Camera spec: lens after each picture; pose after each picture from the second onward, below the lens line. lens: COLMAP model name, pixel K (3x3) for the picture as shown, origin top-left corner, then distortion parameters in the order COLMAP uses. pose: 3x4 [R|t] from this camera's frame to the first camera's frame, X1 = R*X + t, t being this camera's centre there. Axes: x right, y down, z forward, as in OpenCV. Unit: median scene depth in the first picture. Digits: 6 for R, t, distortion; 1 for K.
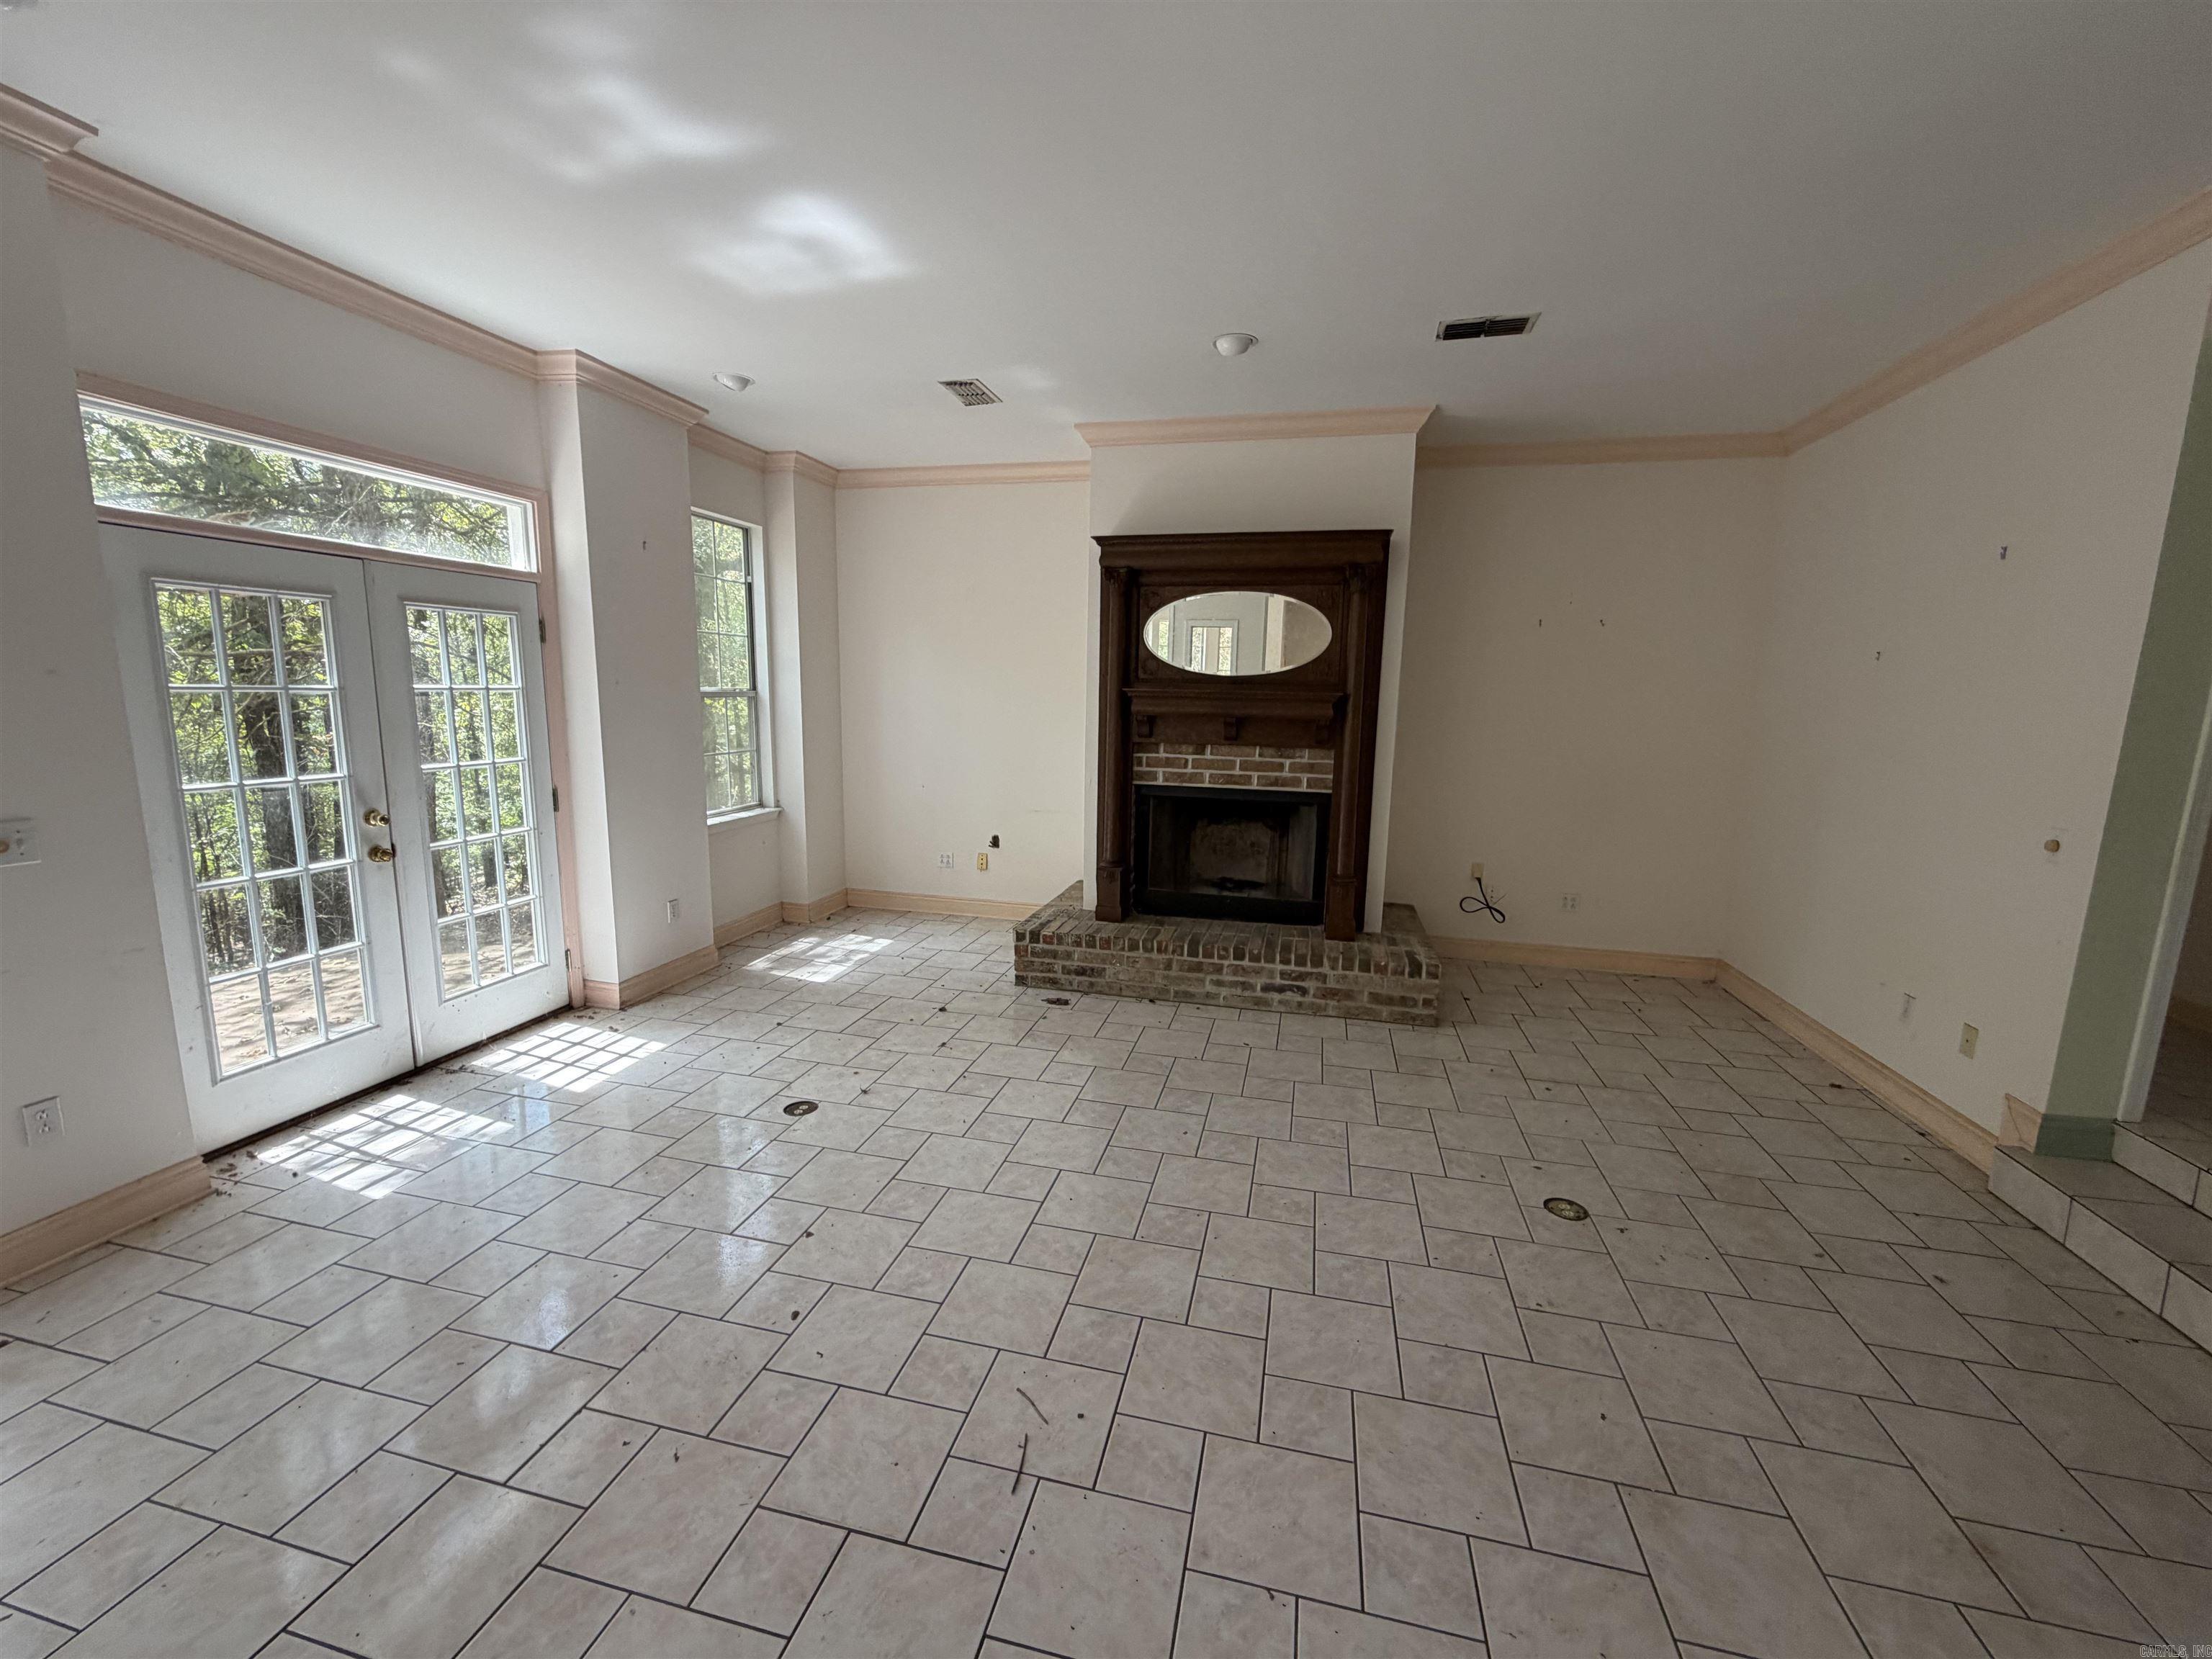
lens RADIAL K [[889.5, 0, 1098.8], [0, 889.5, 835.8], [0, 0, 1]] dist [0.002428, 0.000290]
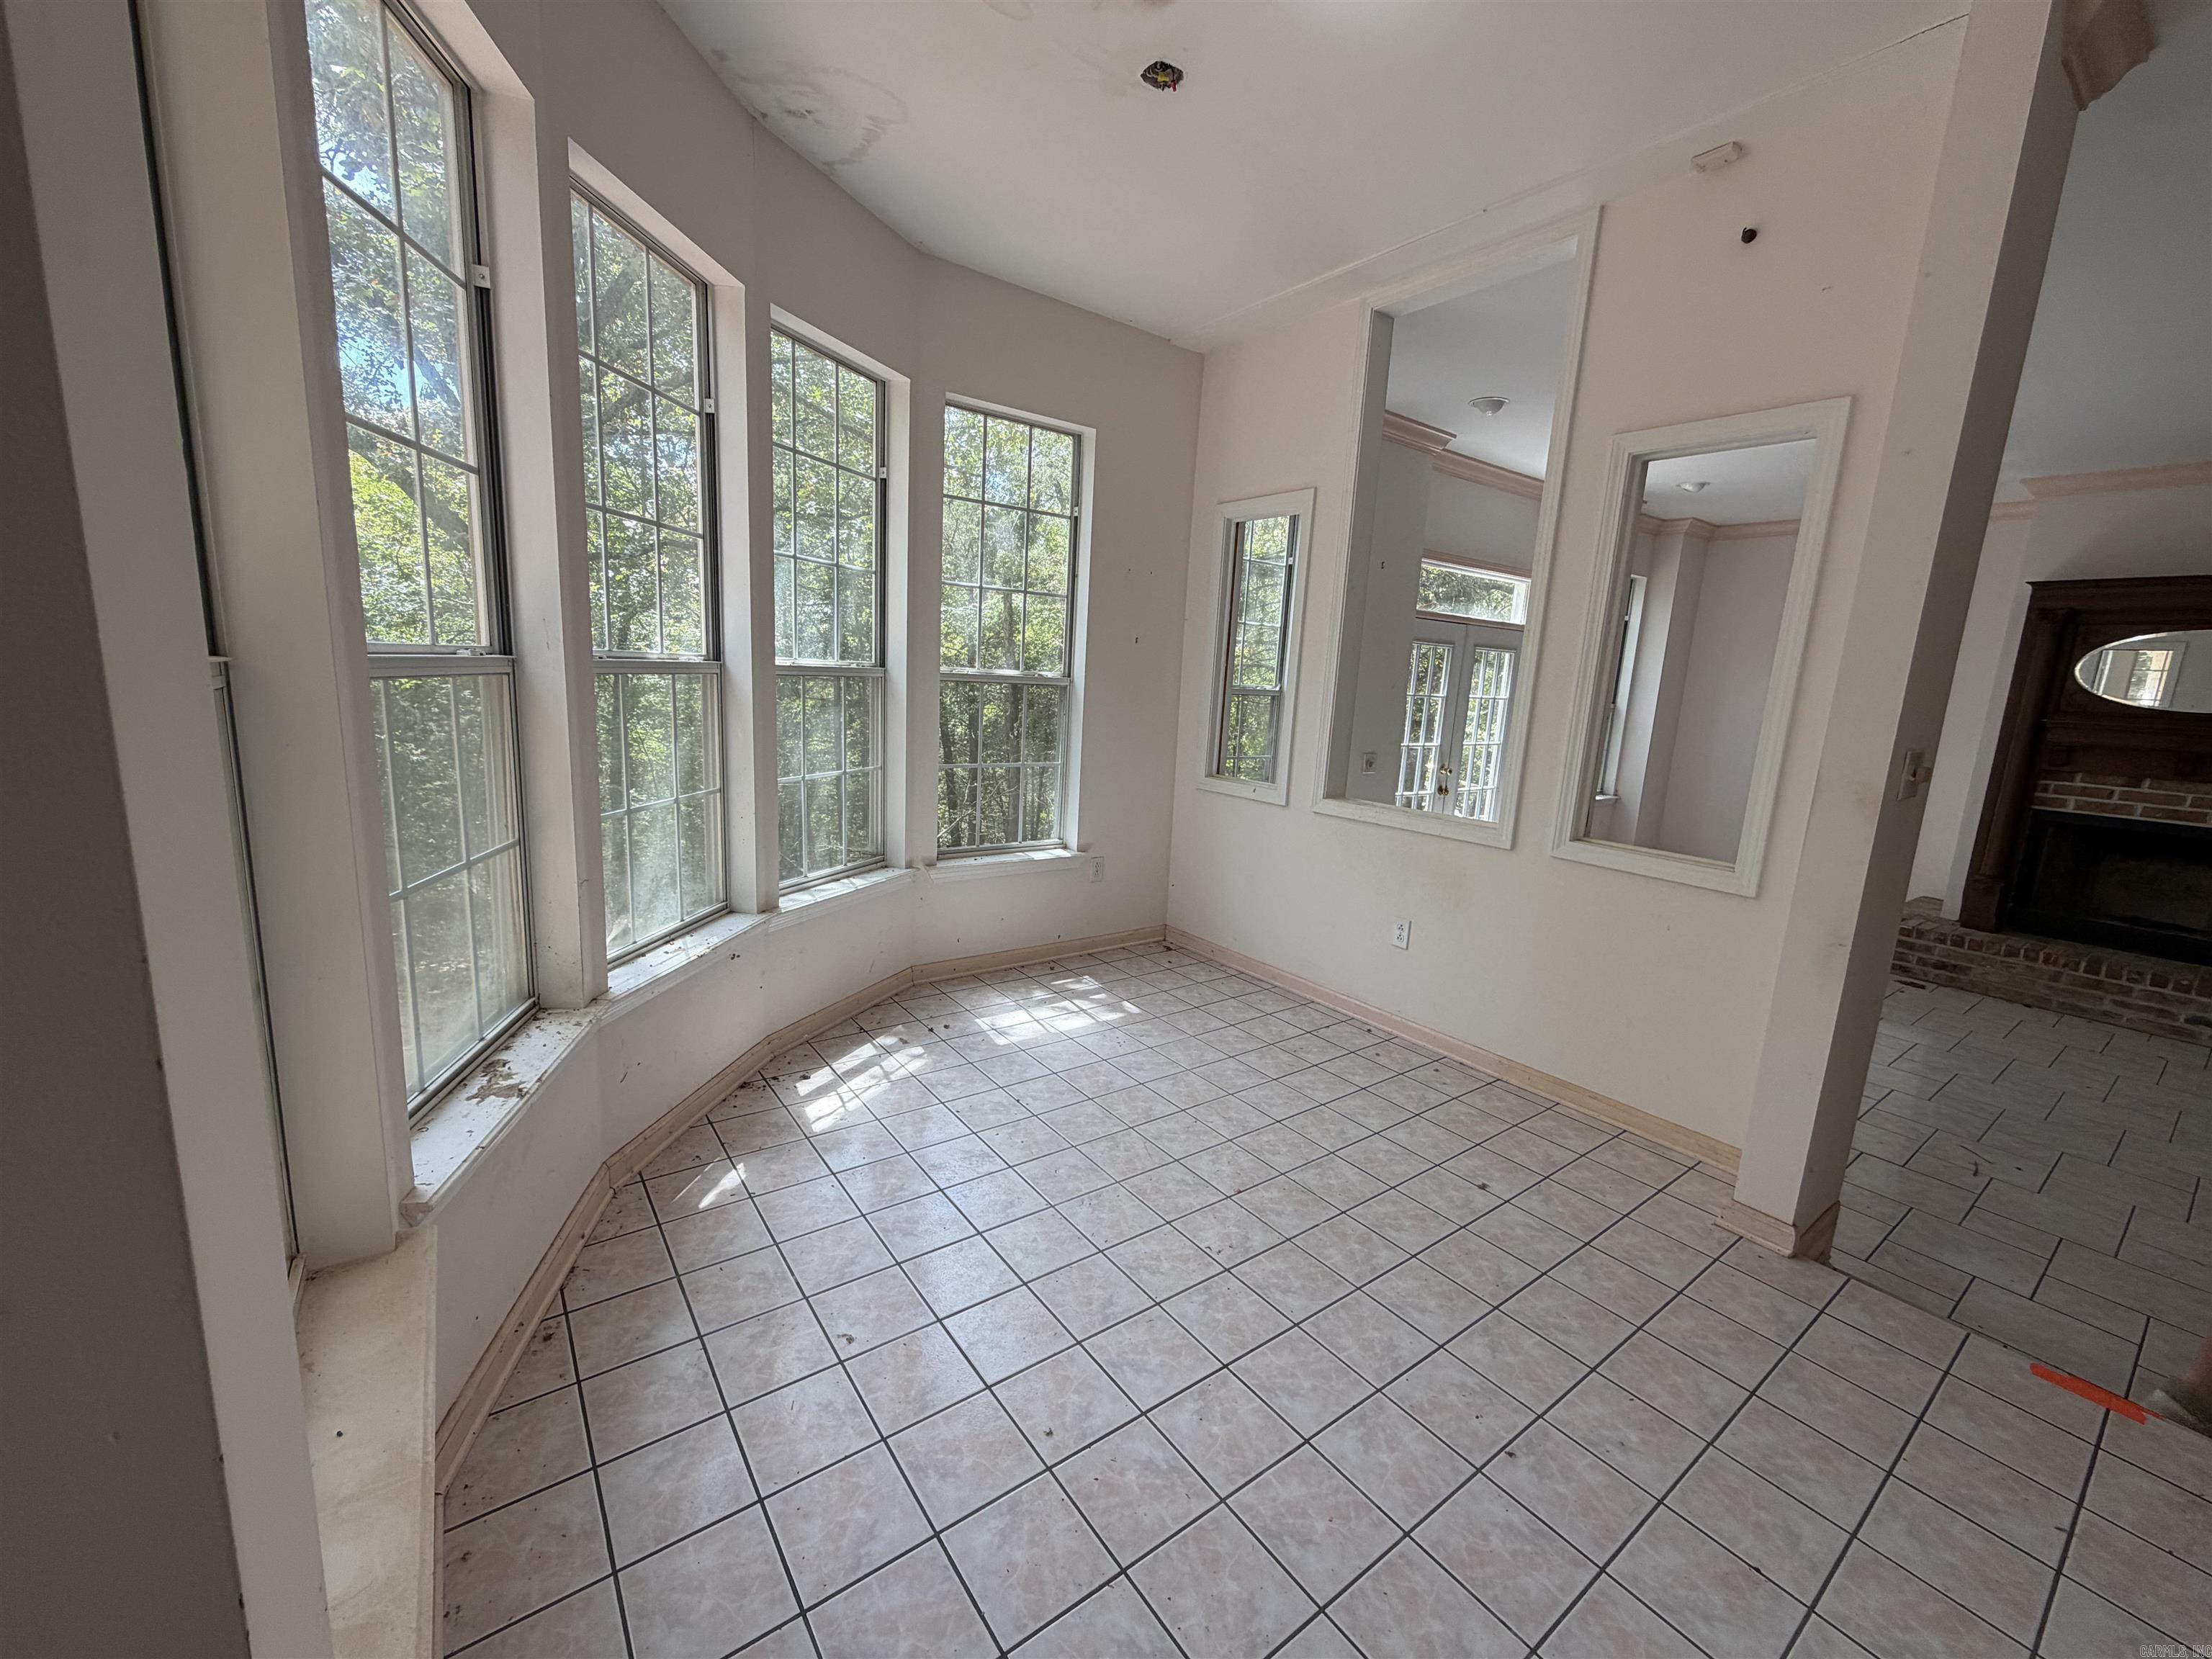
lens RADIAL K [[889.5, 0, 1103.0], [0, 889.5, 827.9], [0, 0, 1]] dist [0.002428, 0.000290]
pose [[0.769935, 0.134935, -0.623692, -0.157404], [-0.141816, 0.989127, 0.038927, 0.086306], [0.622164, 0.058478, 0.780700, -0.561338]]
